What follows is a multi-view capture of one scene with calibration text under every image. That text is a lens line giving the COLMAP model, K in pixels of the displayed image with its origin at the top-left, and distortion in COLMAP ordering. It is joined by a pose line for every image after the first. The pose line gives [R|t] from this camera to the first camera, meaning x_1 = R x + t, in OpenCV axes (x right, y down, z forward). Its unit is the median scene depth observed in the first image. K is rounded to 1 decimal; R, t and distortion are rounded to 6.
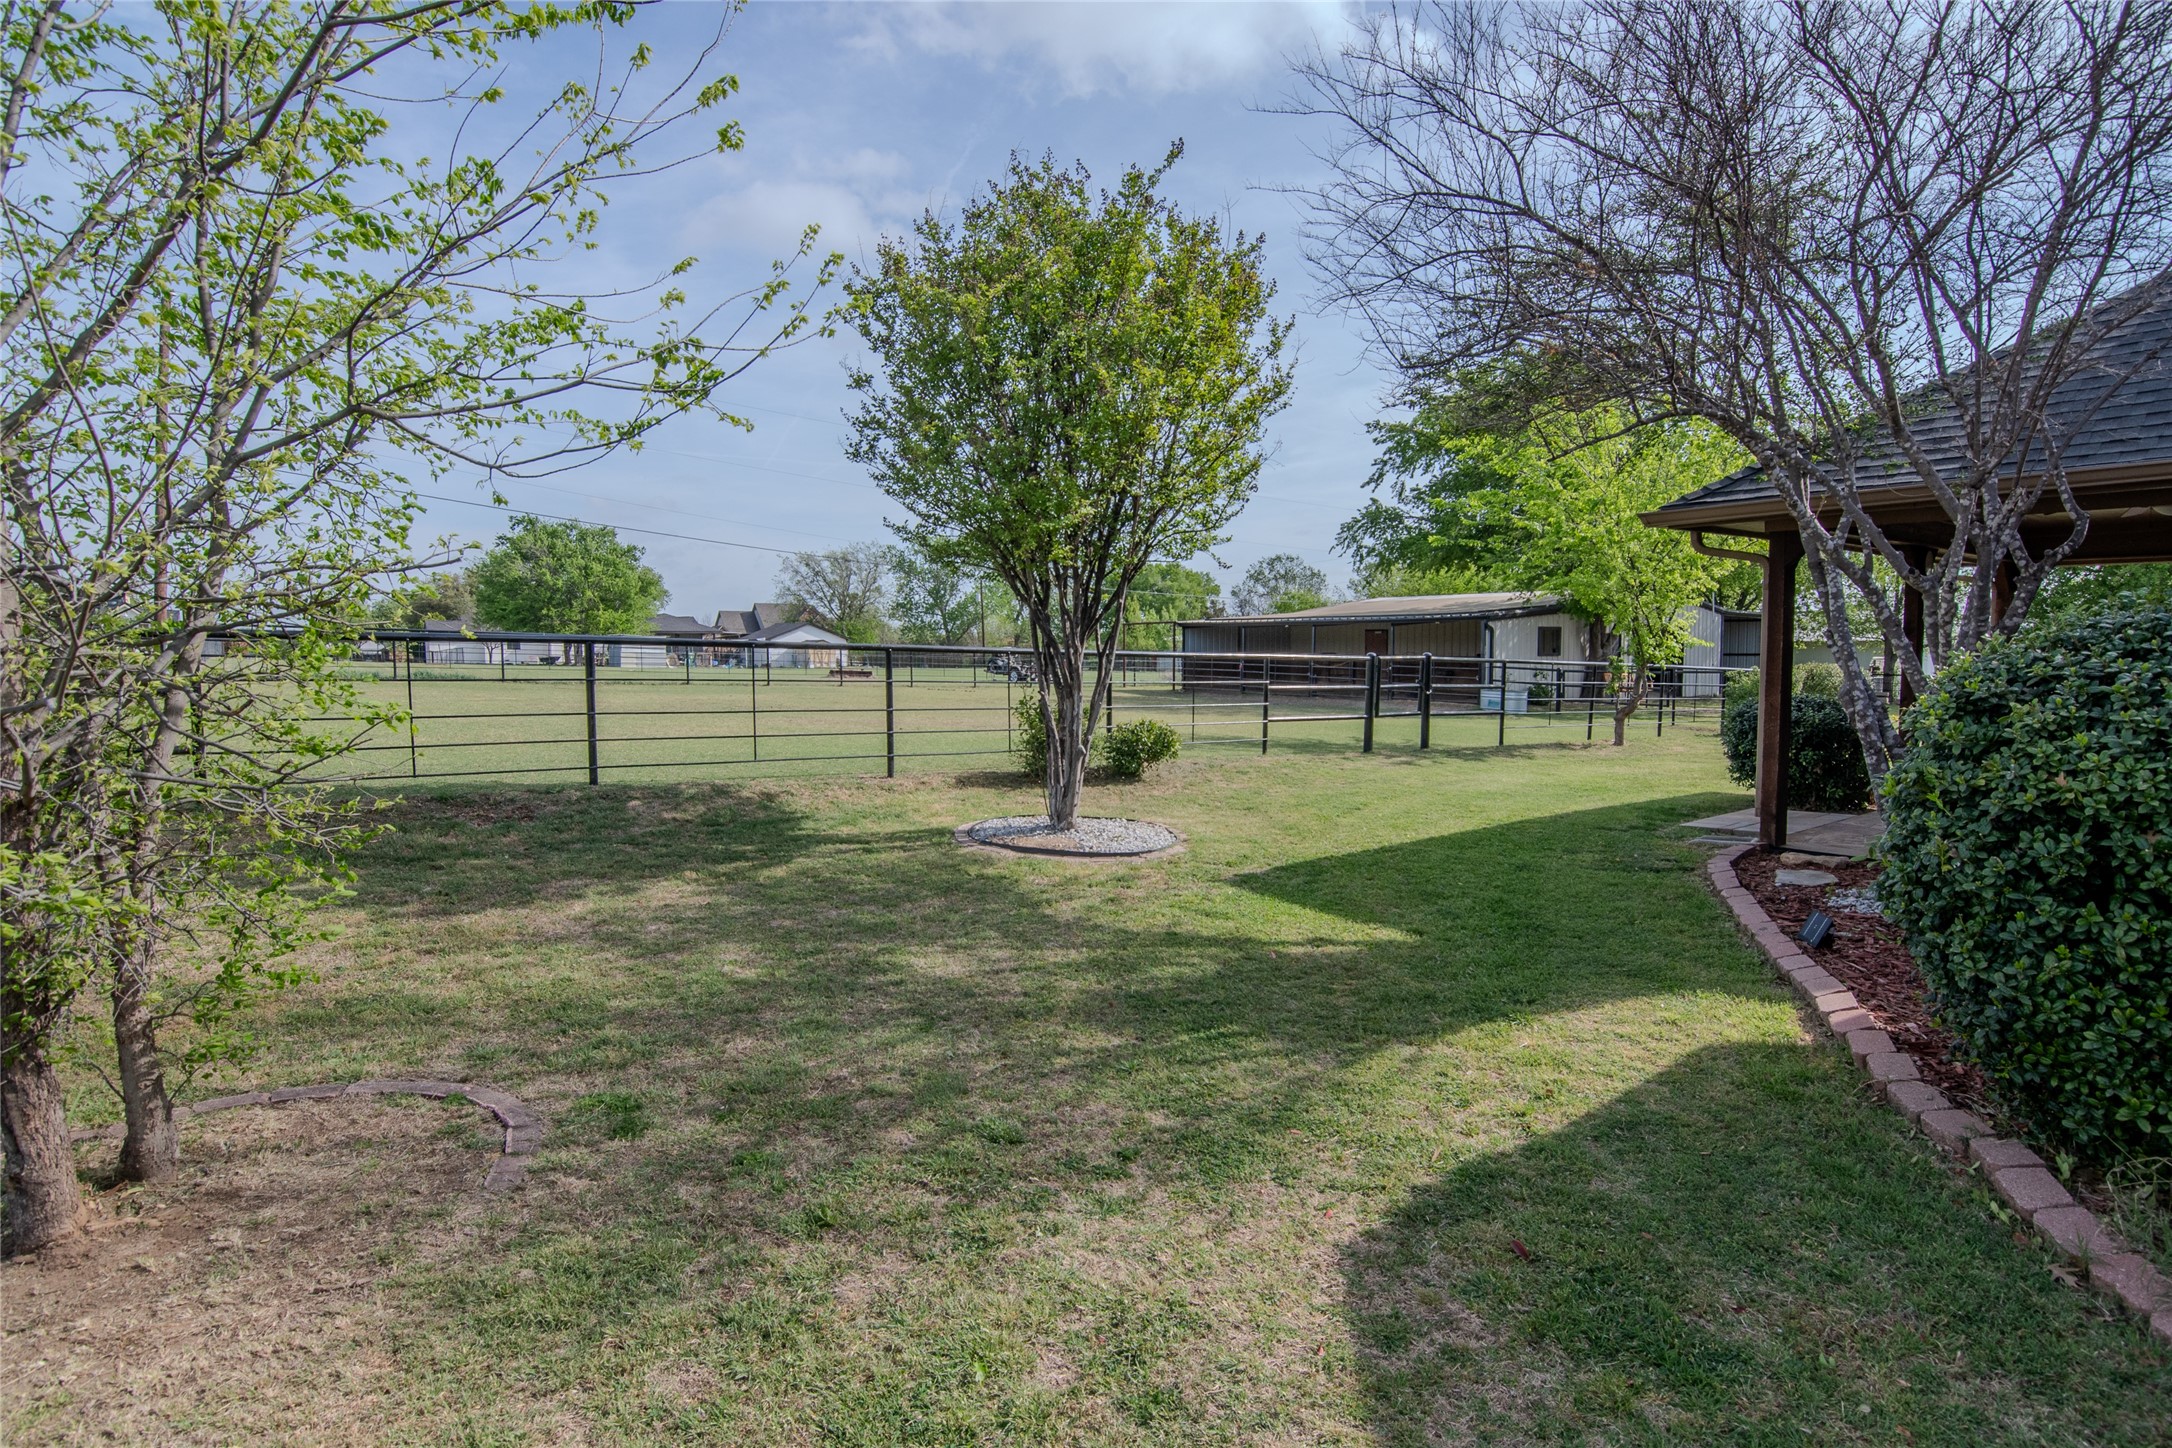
lens RADIAL K [[1150.1, 0, 1086.0], [0, 1150.1, 724.0], [0, 0, 1]] dist [0.014914, -0.000024]
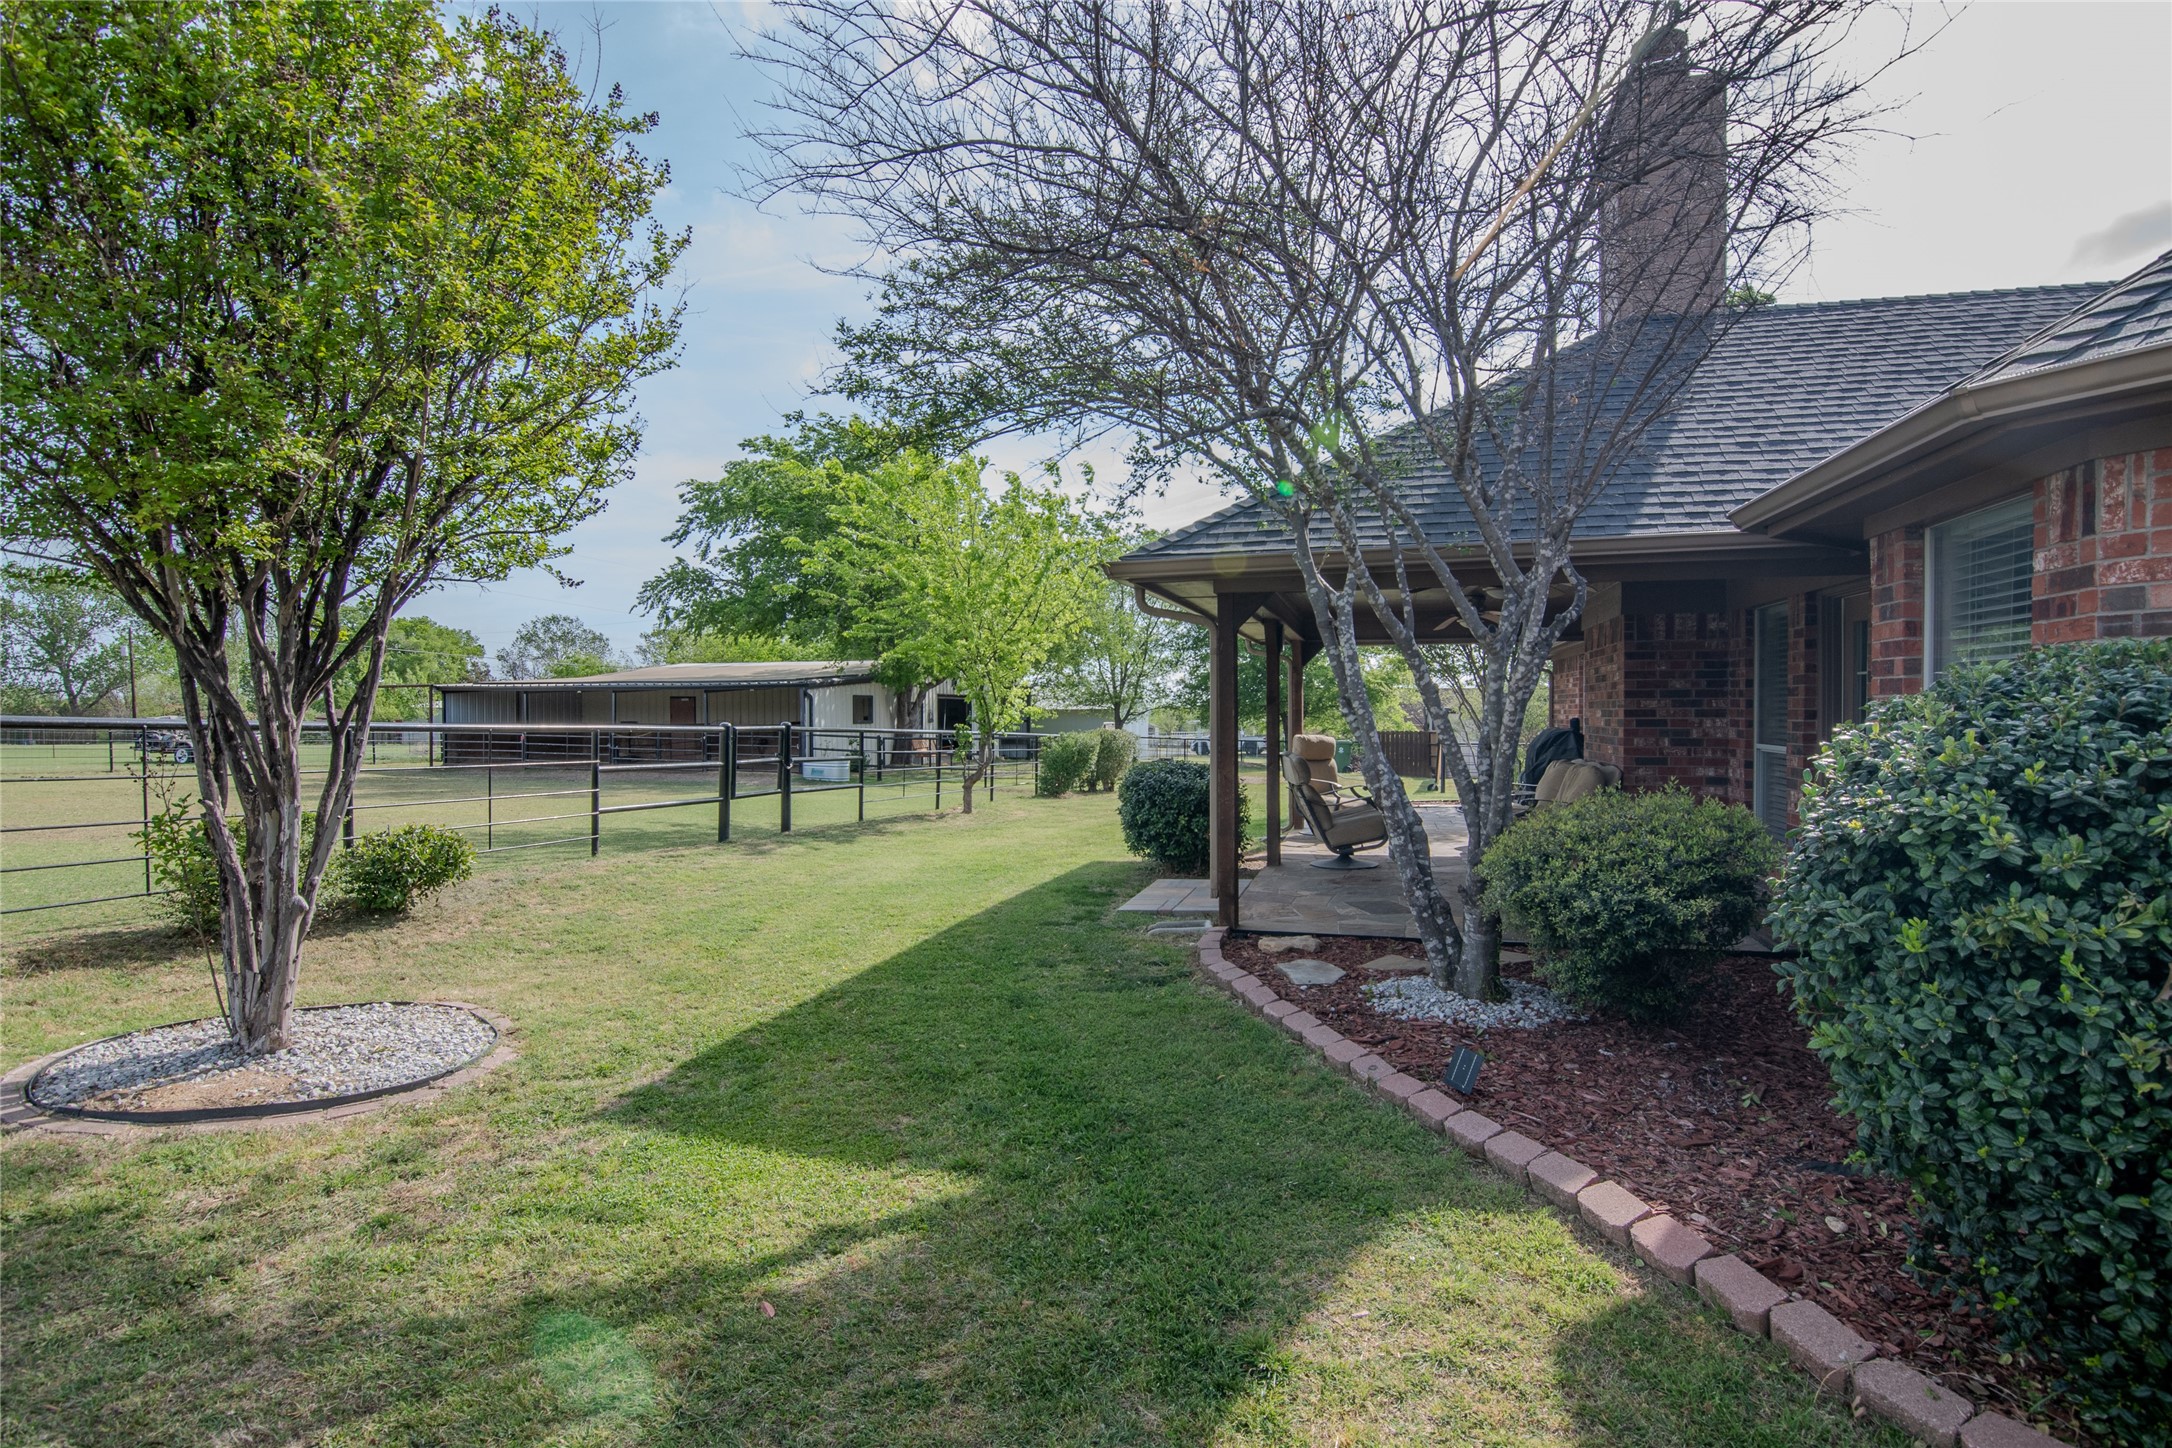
lens RADIAL K [[1096.6, 0, 1142.9], [0, 1096.6, 722.1], [0, 0, 1]] dist [-0.004602, -0.012932]
pose [[0.789404, -0.005220, 0.613852, -0.003748], [0.041833, 0.998097, -0.045309, -0.021311], [-0.612447, 0.061447, 0.788120, 0.296580]]
